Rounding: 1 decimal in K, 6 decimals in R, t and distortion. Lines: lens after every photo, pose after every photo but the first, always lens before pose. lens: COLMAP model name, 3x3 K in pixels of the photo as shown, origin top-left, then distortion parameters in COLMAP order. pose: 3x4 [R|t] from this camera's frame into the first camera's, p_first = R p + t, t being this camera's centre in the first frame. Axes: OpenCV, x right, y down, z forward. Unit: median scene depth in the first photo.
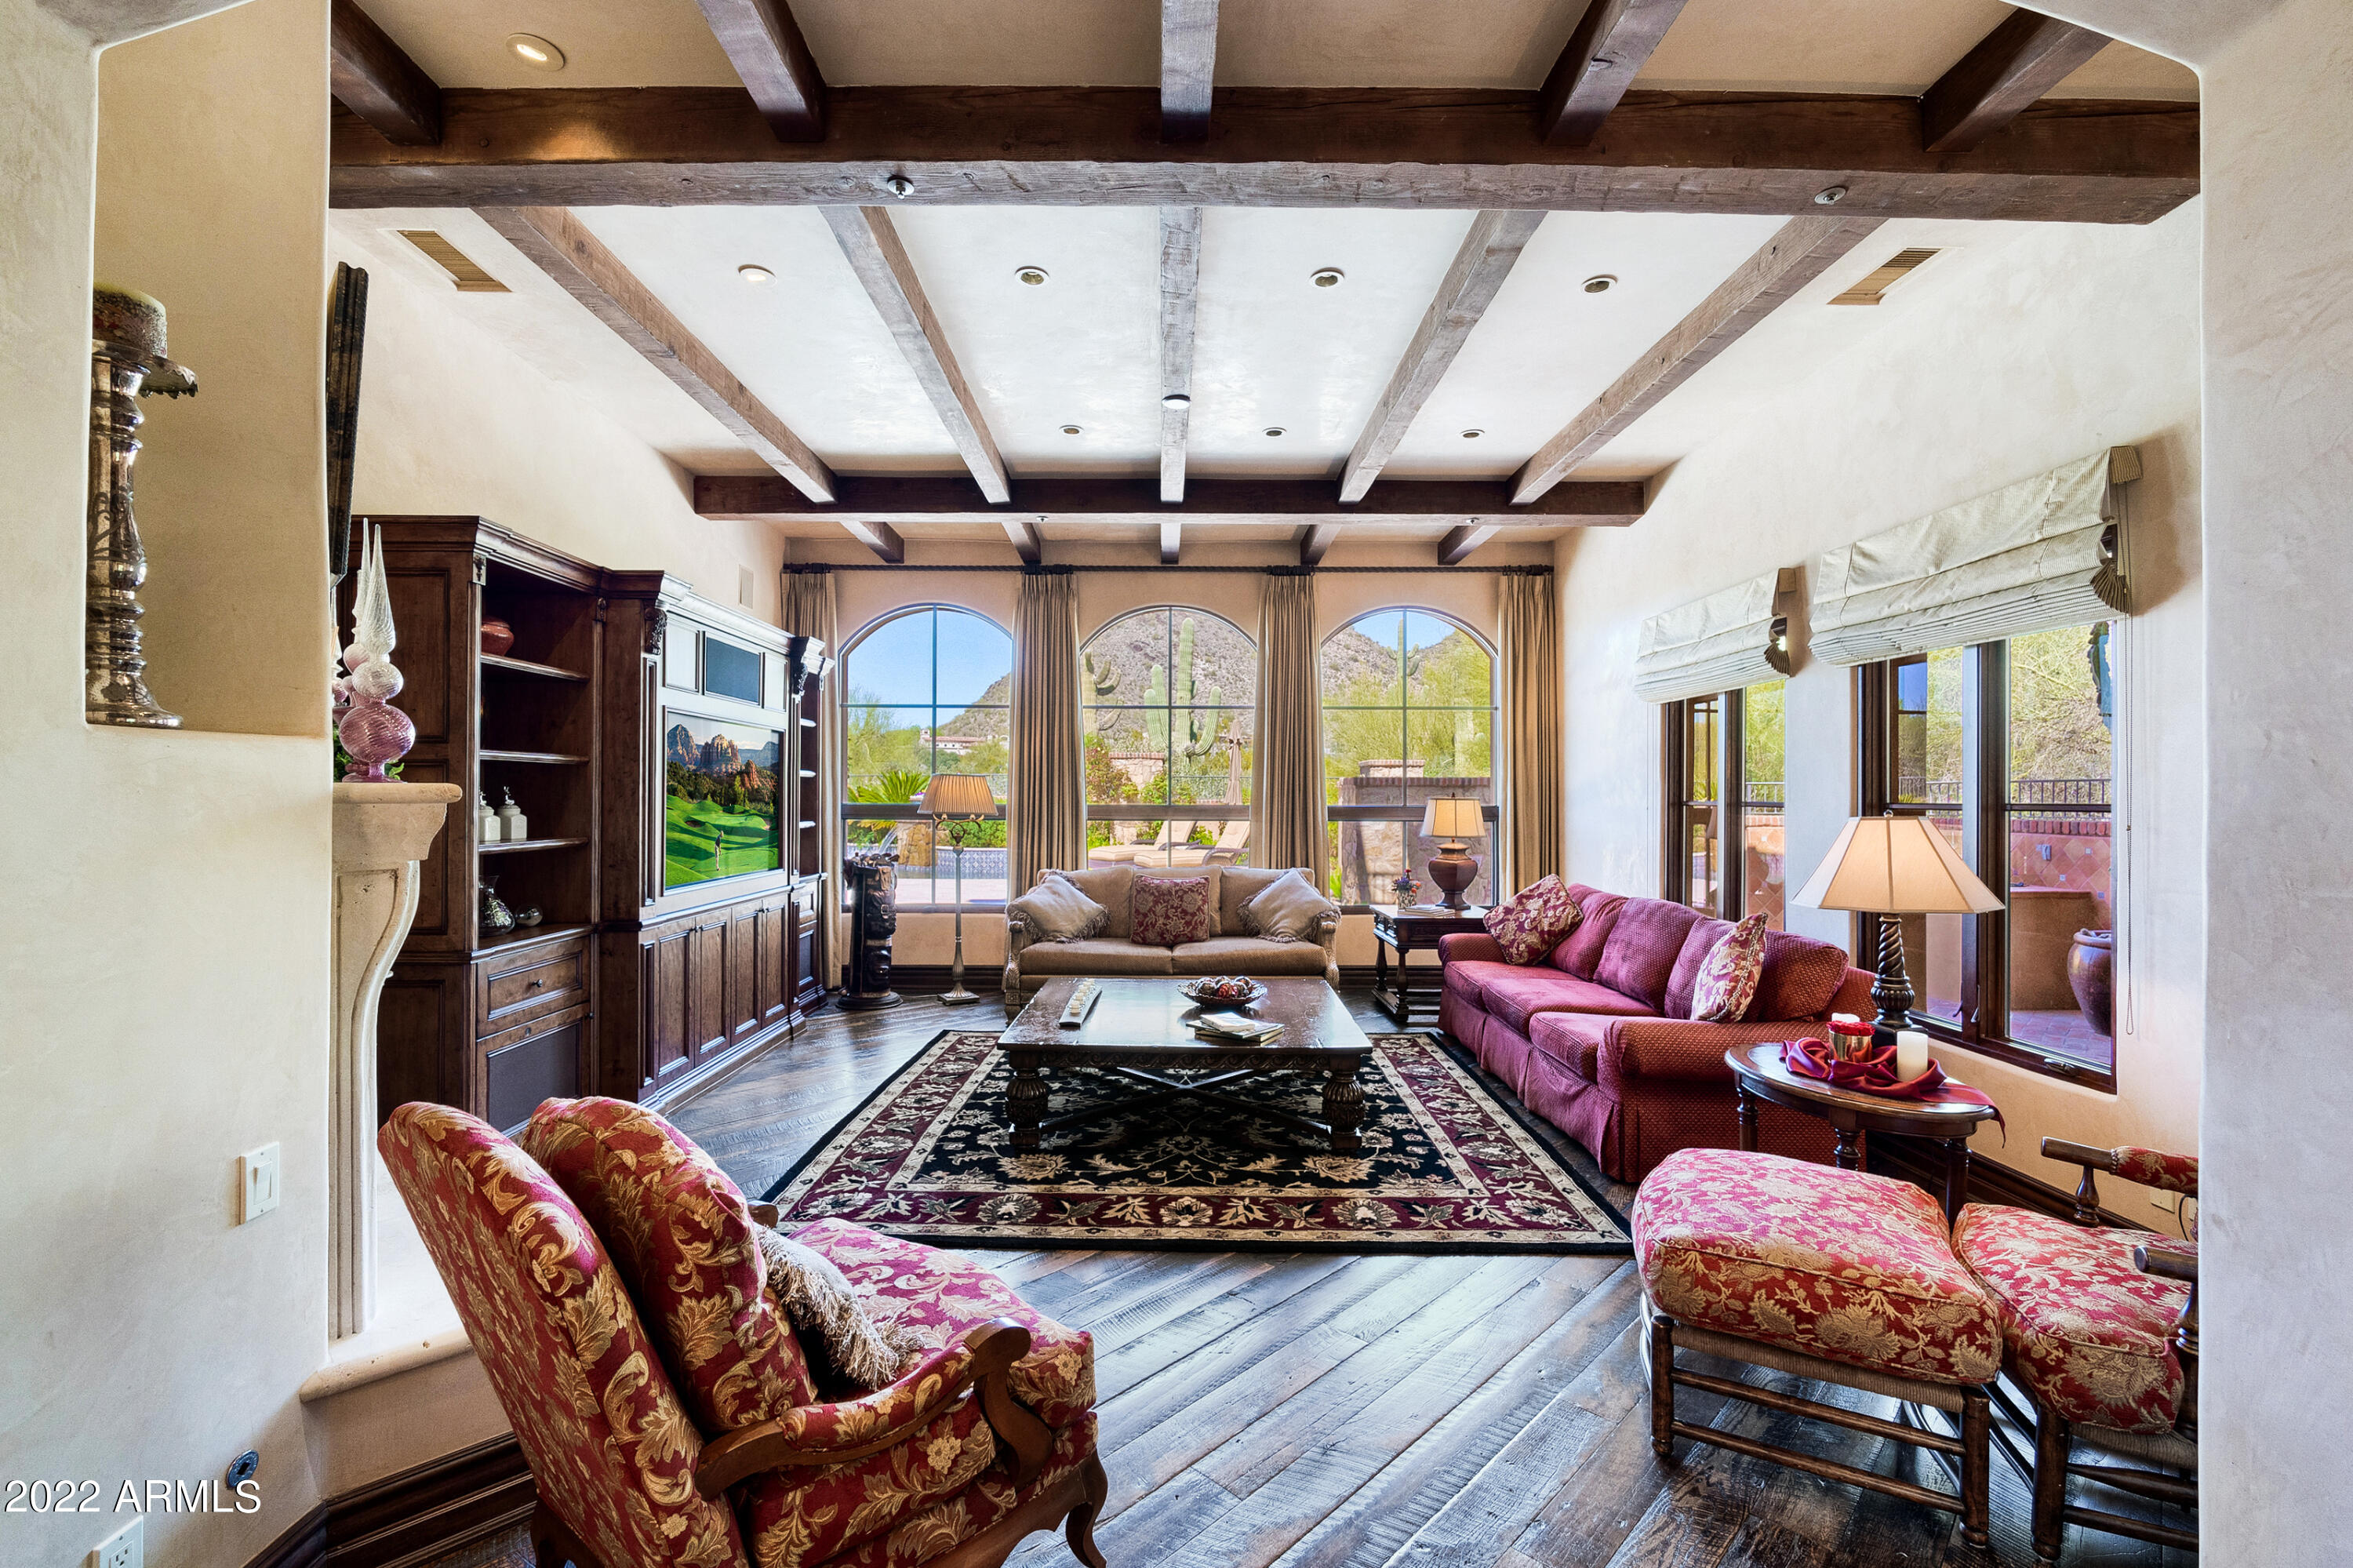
lens RADIAL K [[1019.0, 0, 1165.9], [0, 1019.0, 794.3], [0, 0, 1]] dist [0.000734, -0.000005]
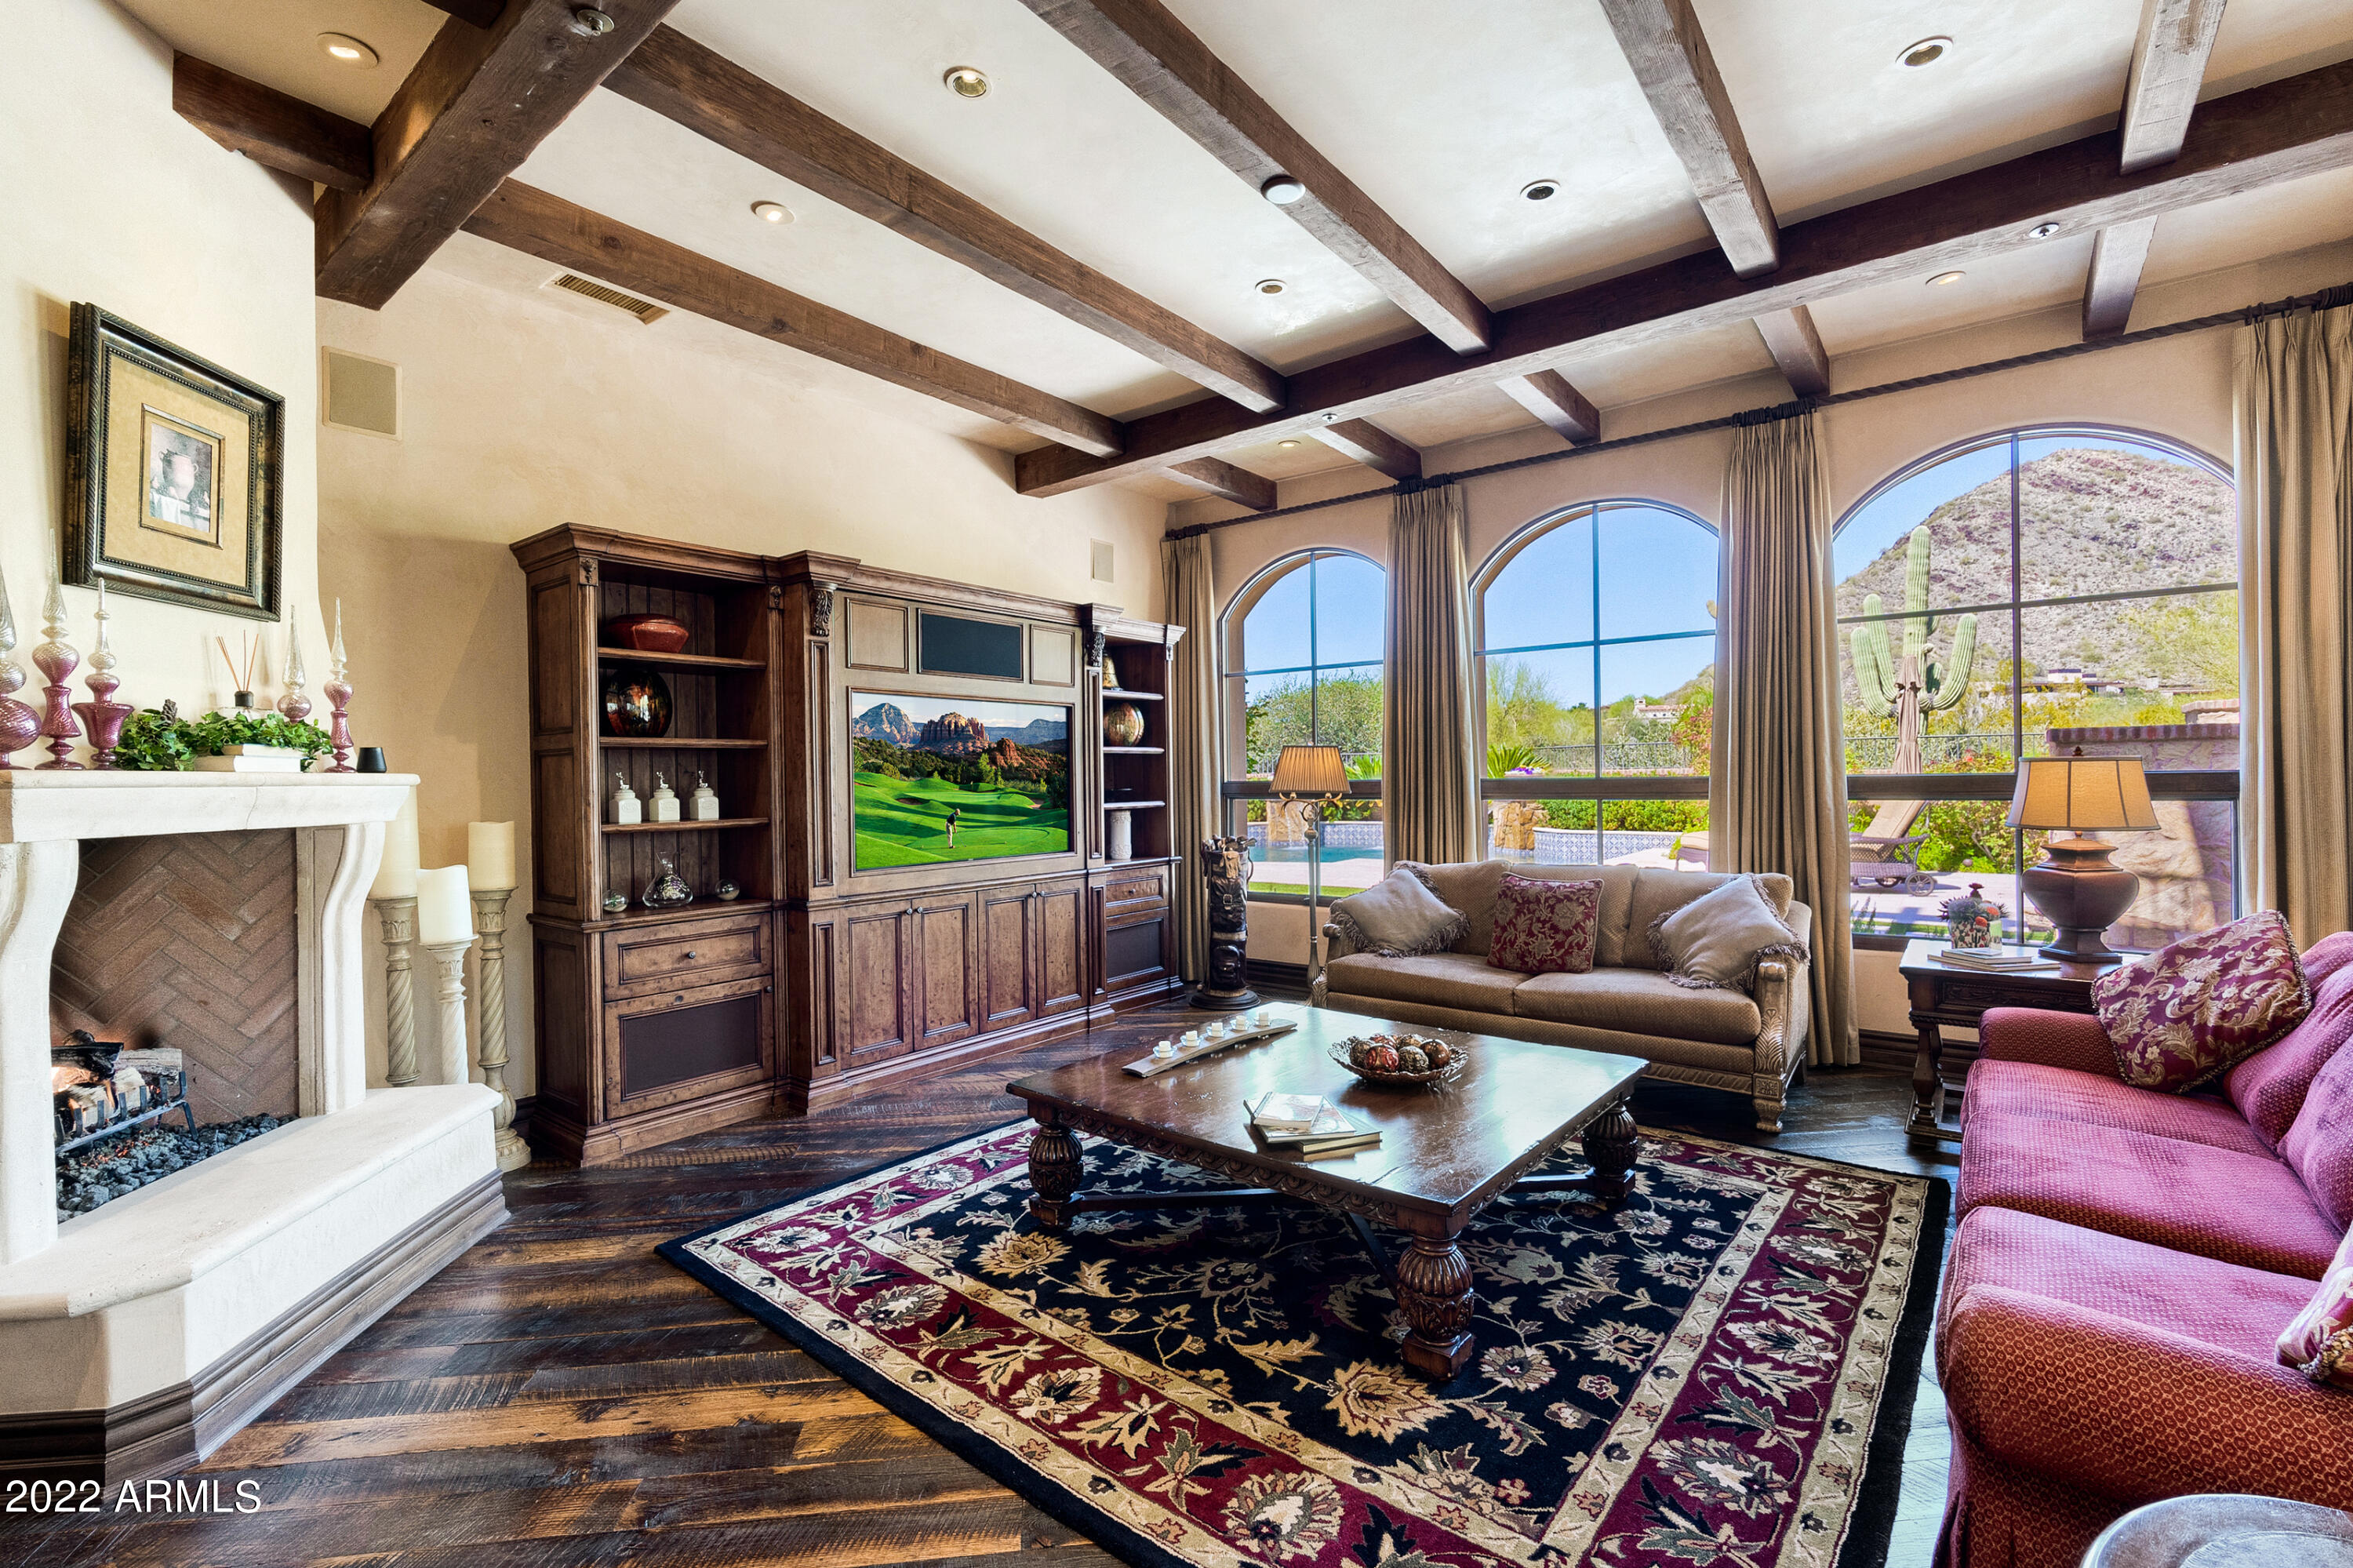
lens RADIAL K [[1028.6, 0, 1176.5], [0, 1028.6, 784.0], [0, 0, 1]] dist [-0.000834, 0.000023]
pose [[0.779533, -0.011031, -0.626265, 0.330408], [0.018513, 0.999814, 0.005432, 0.007992], [0.626088, -0.015828, 0.779592, 0.351194]]
